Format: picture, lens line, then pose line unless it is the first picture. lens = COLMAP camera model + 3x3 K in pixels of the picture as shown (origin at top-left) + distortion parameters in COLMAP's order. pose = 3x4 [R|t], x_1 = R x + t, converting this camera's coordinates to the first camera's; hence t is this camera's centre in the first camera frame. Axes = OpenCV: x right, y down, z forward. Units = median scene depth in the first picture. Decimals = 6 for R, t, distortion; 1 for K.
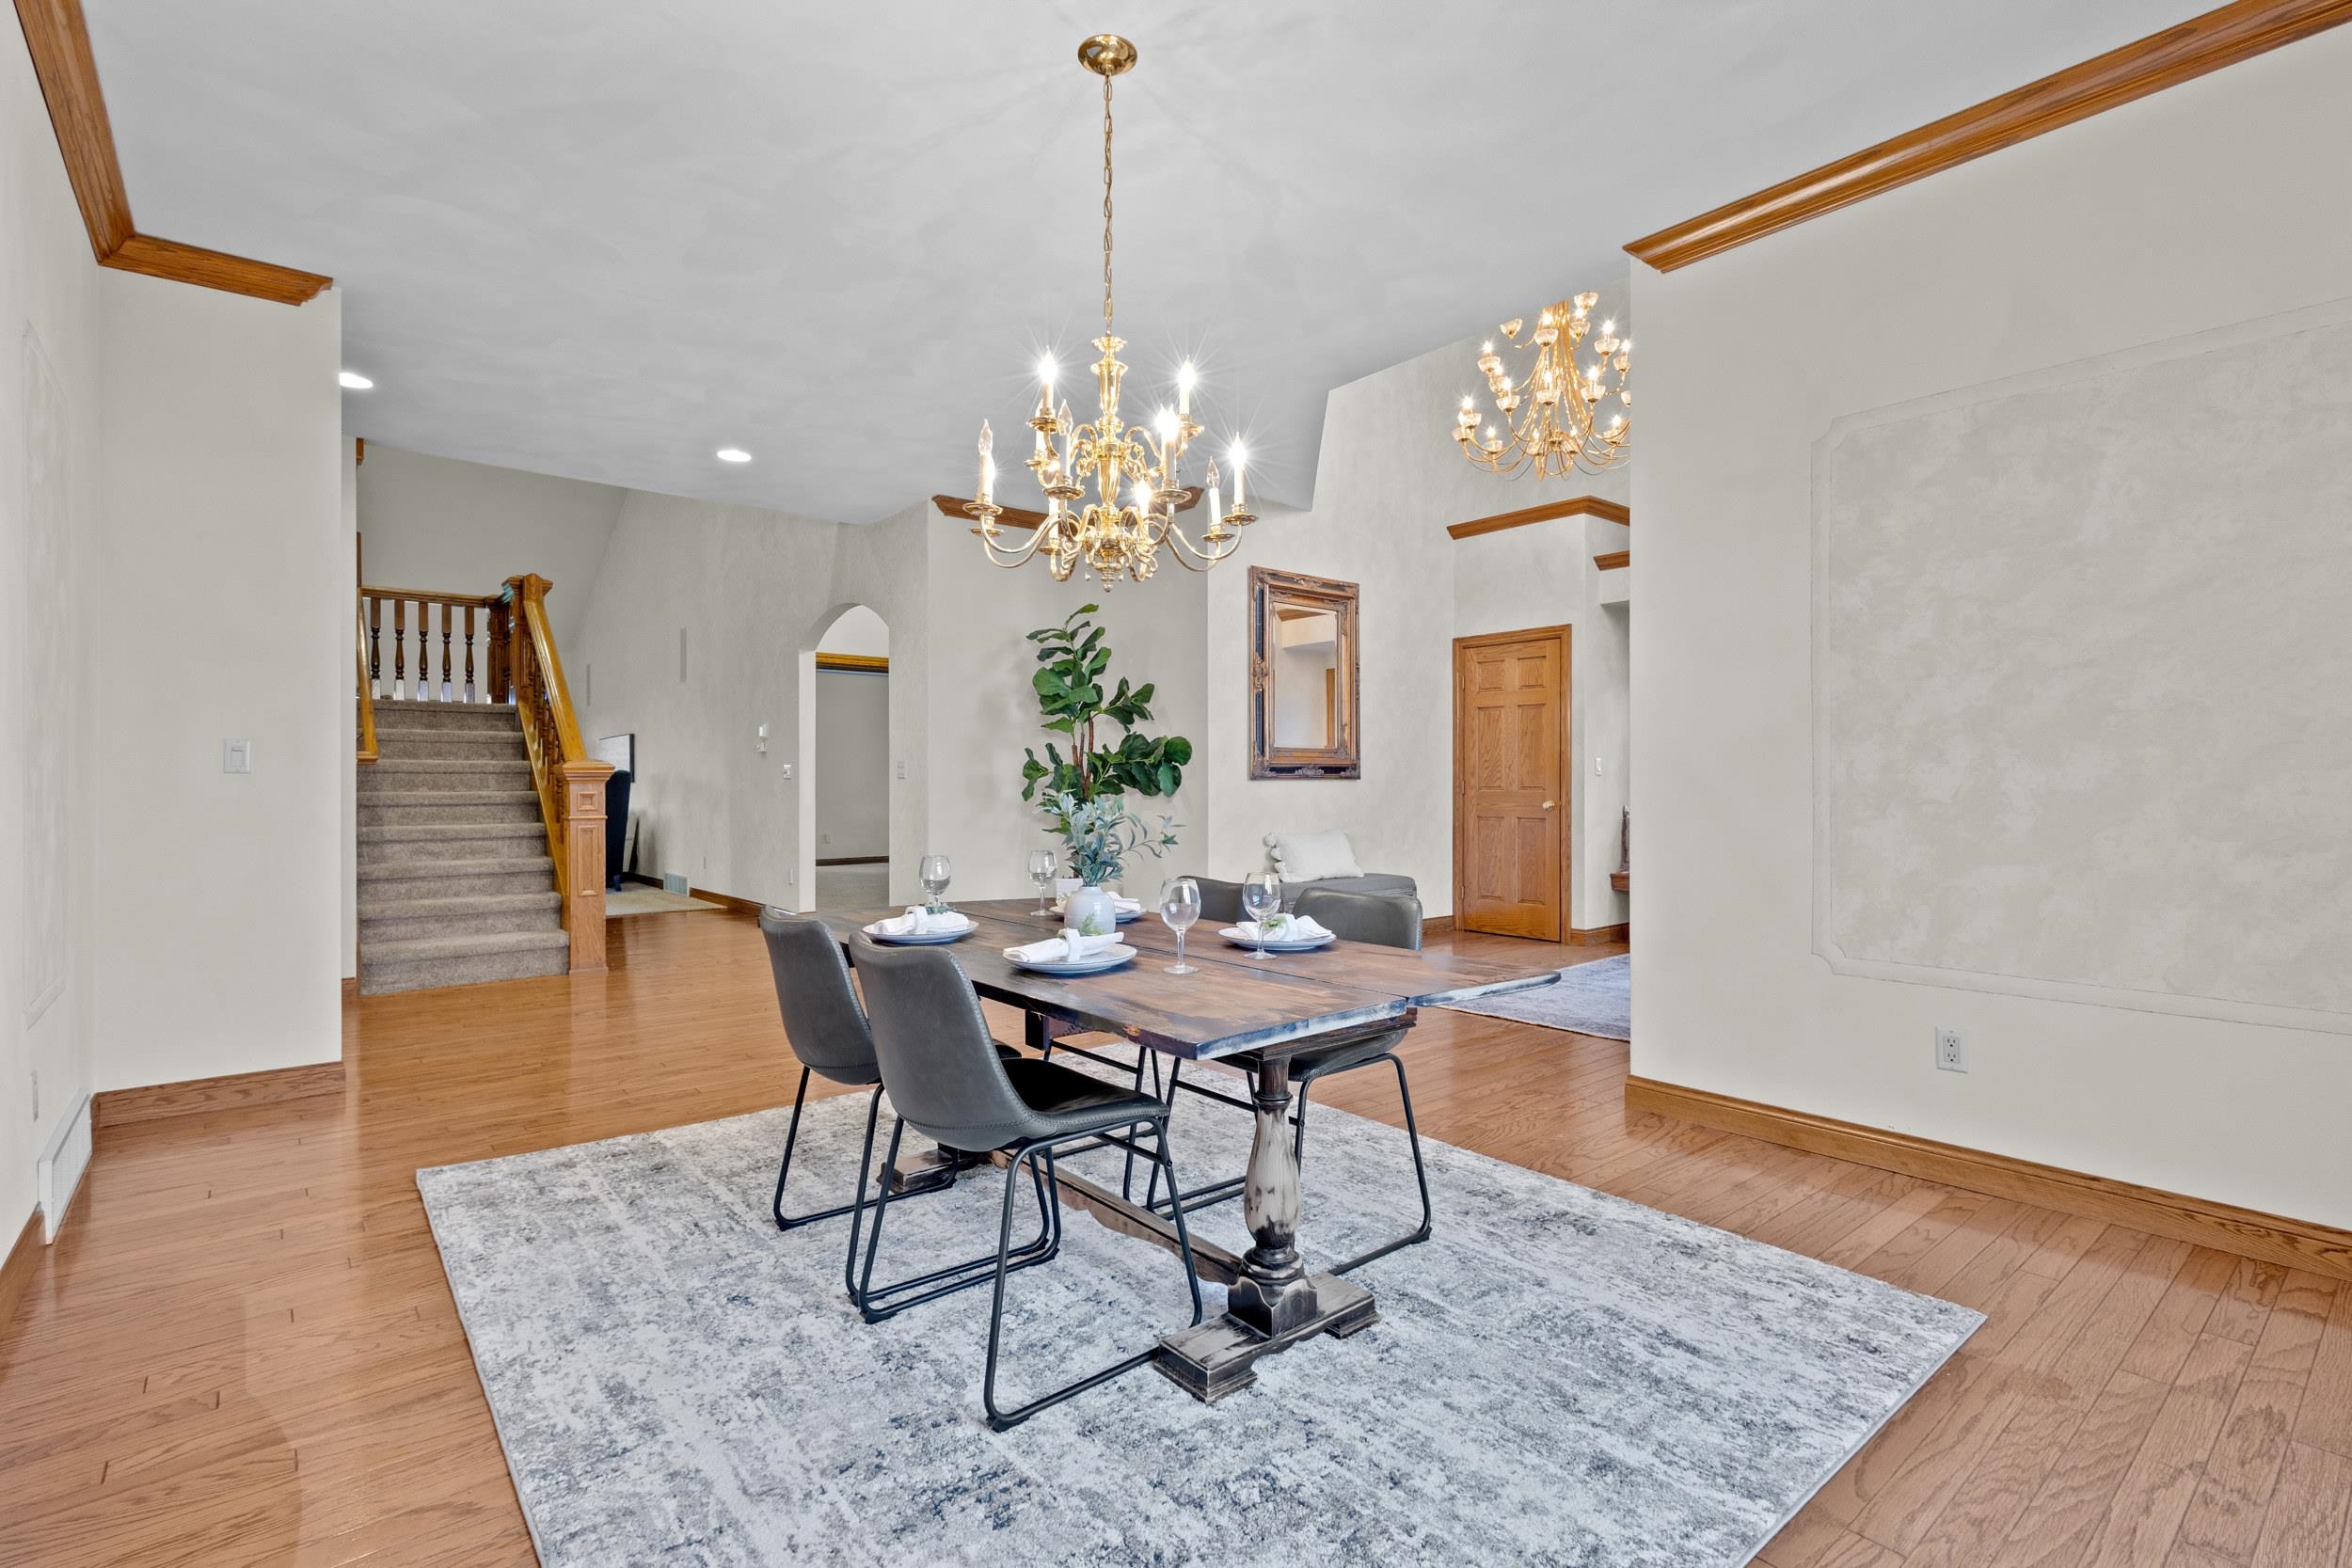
lens RADIAL K [[1067.6, 0, 1176.0], [0, 1067.6, 784.0], [0, 0, 1]] dist [0.000636, -0.000238]
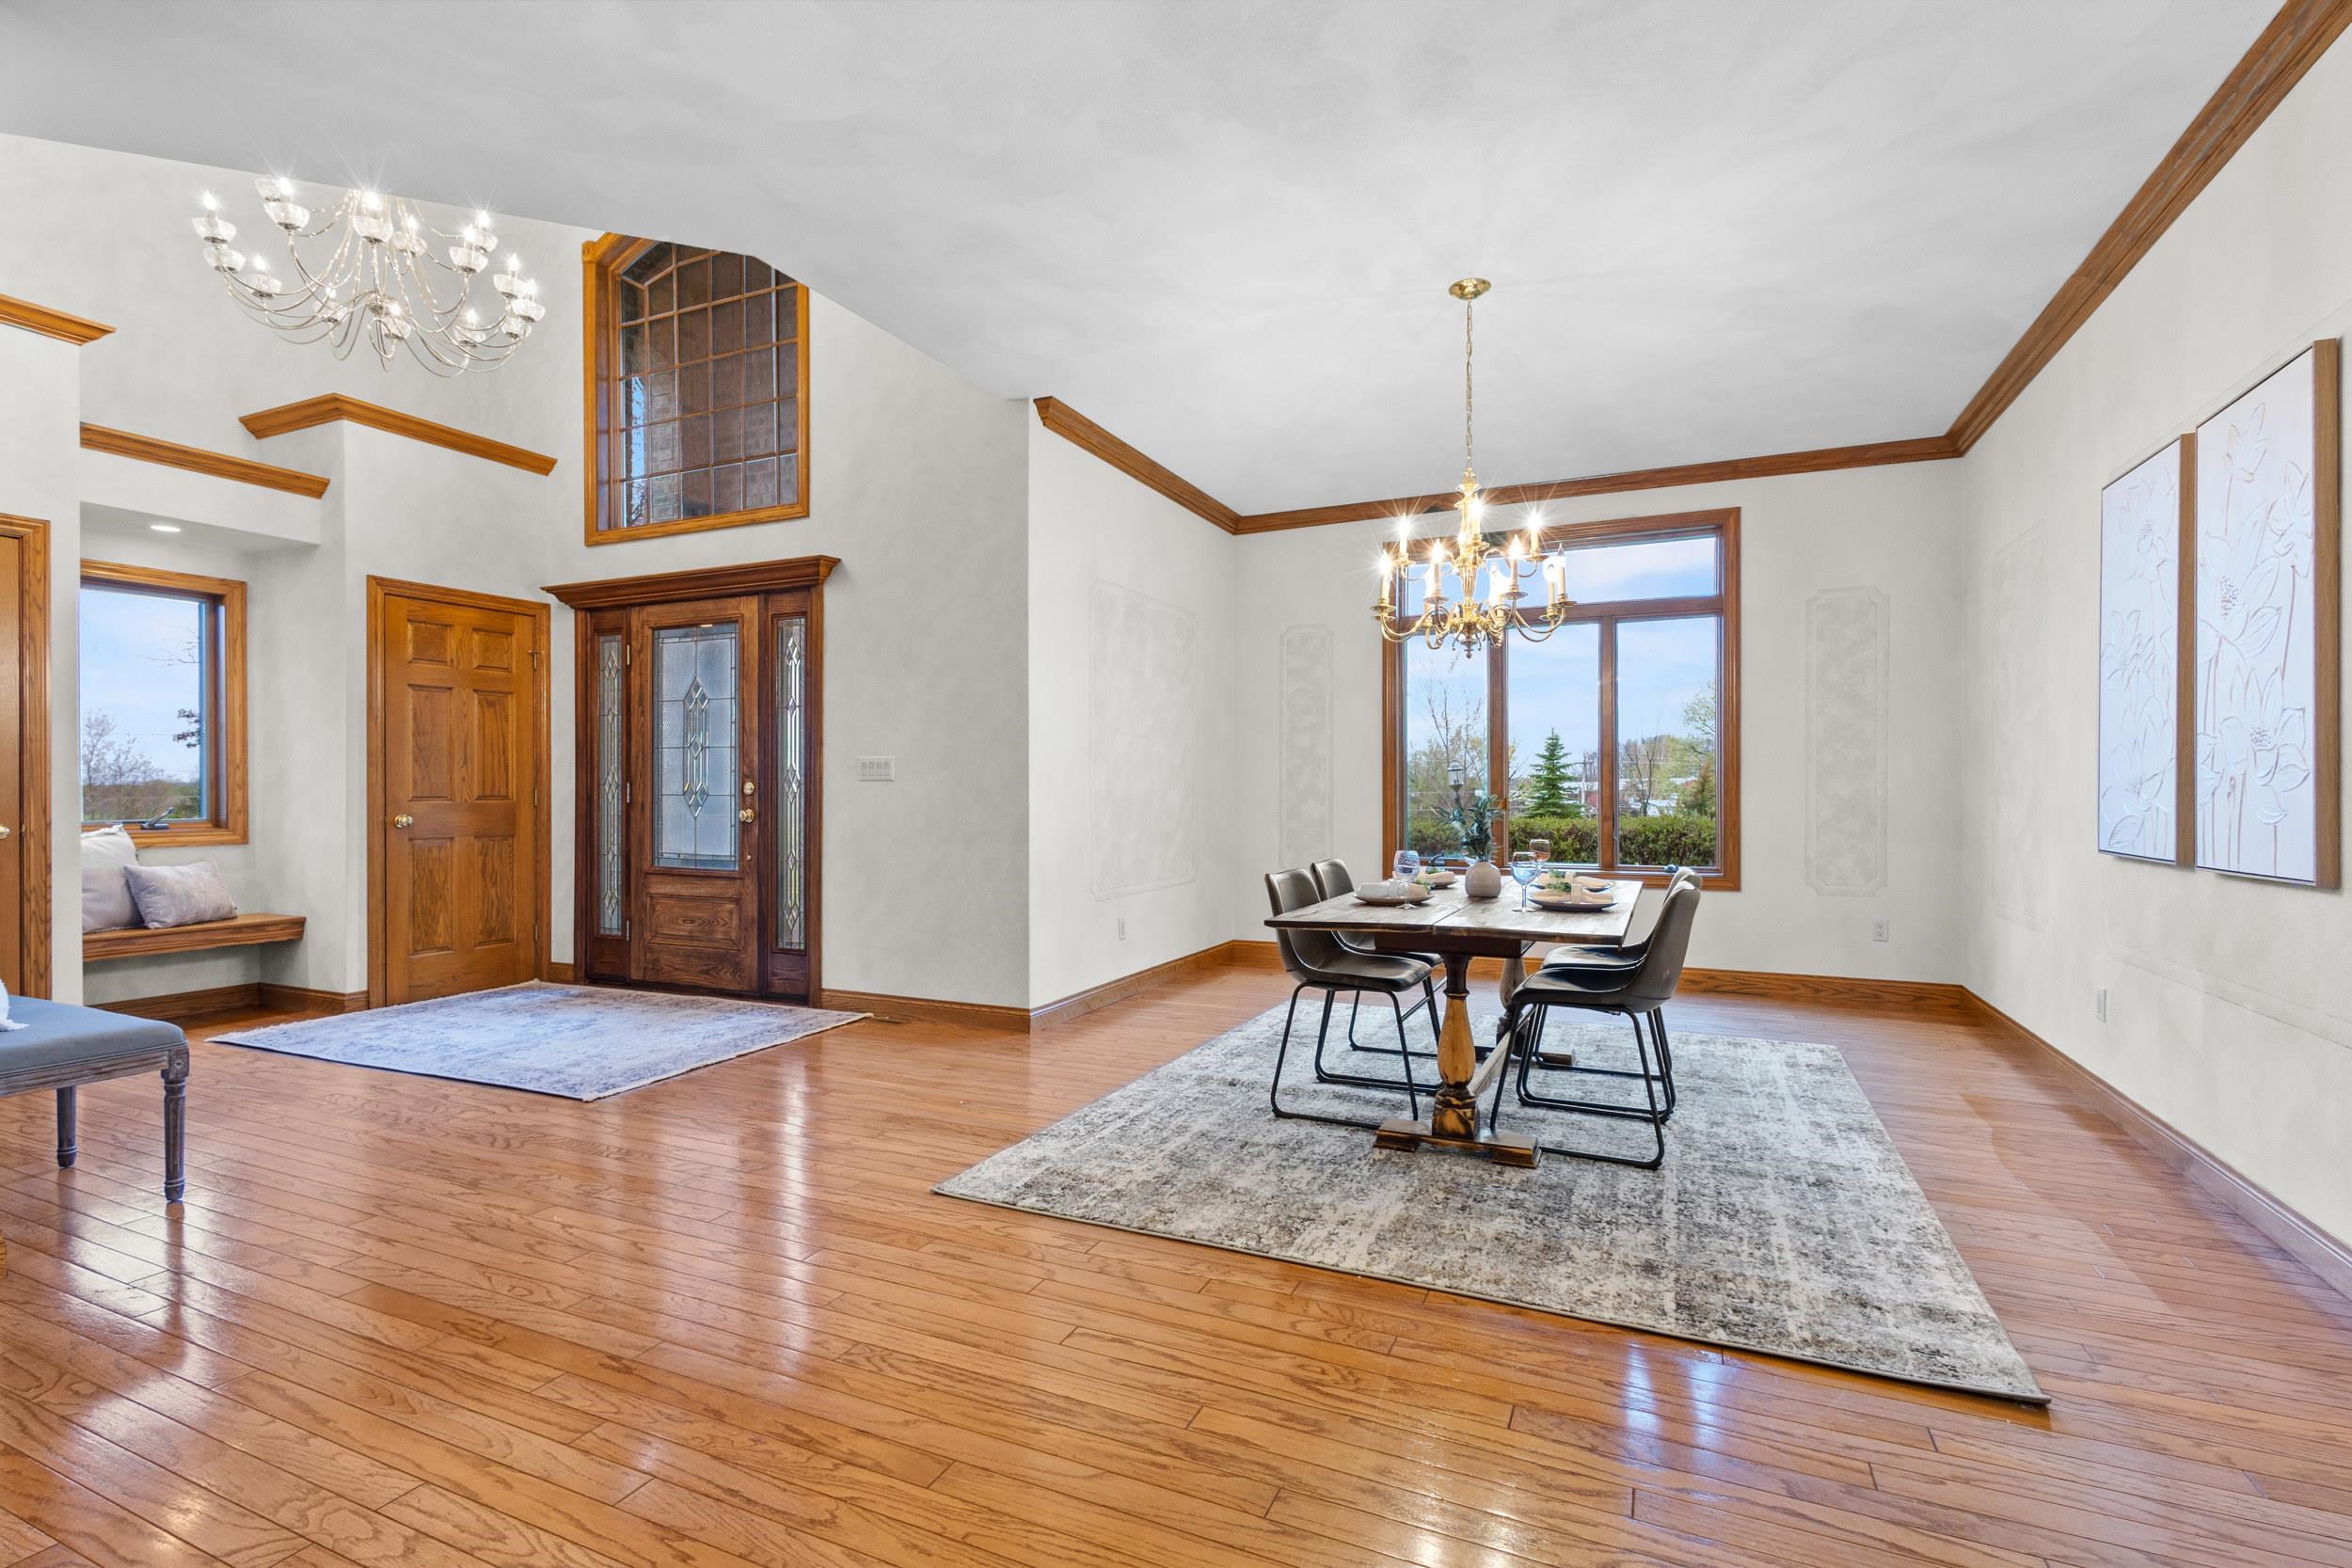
lens RADIAL K [[1085.4, 0, 1162.5], [0, 1085.4, 787.1], [0, 0, 1]] dist [0.010799, -0.001654]
pose [[-0.413103, 0.003880, 0.910676, -0.470140], [0.002961, 0.999991, -0.002917, -0.000136], [-0.910679, 0.001492, -0.413111, 0.754824]]
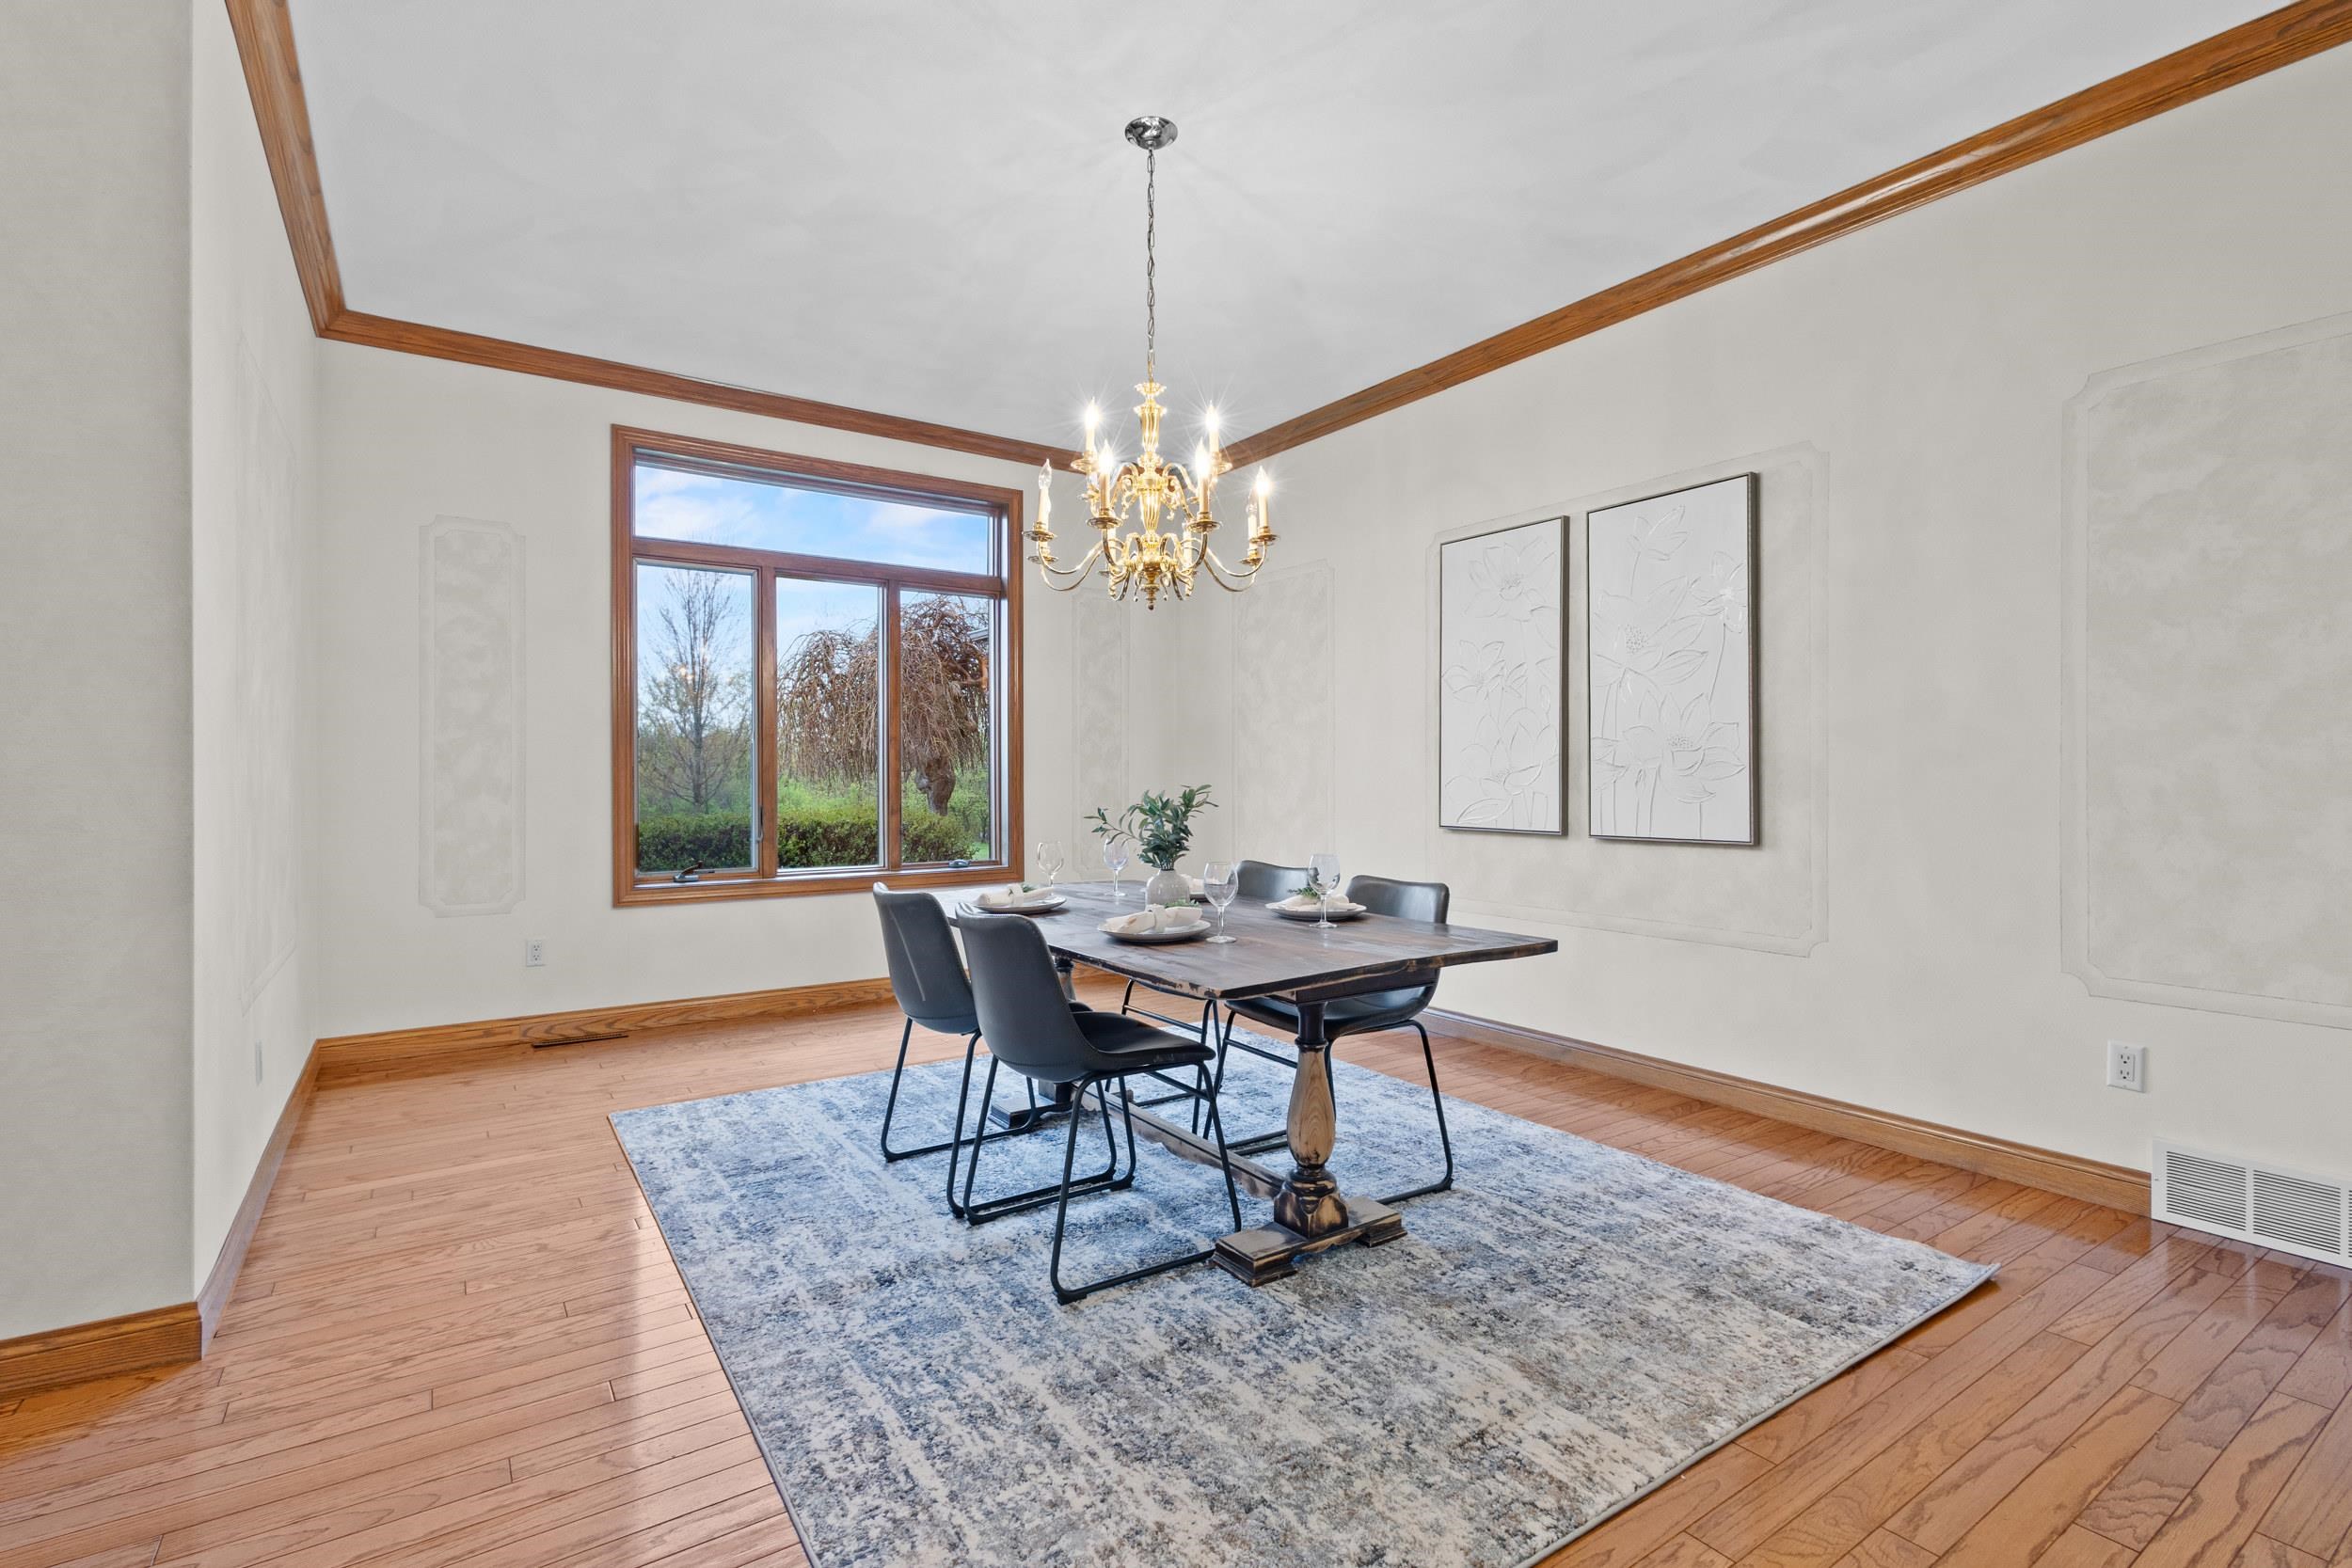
lens RADIAL K [[1085.4, 0, 1162.5], [0, 1085.4, 787.1], [0, 0, 1]] dist [0.010799, -0.001654]
pose [[-0.994044, 0.000625, 0.108976, -0.076312], [0.001817, 0.999940, 0.010833, -0.001788], [-0.108963, 0.010966, -0.993985, 0.810355]]
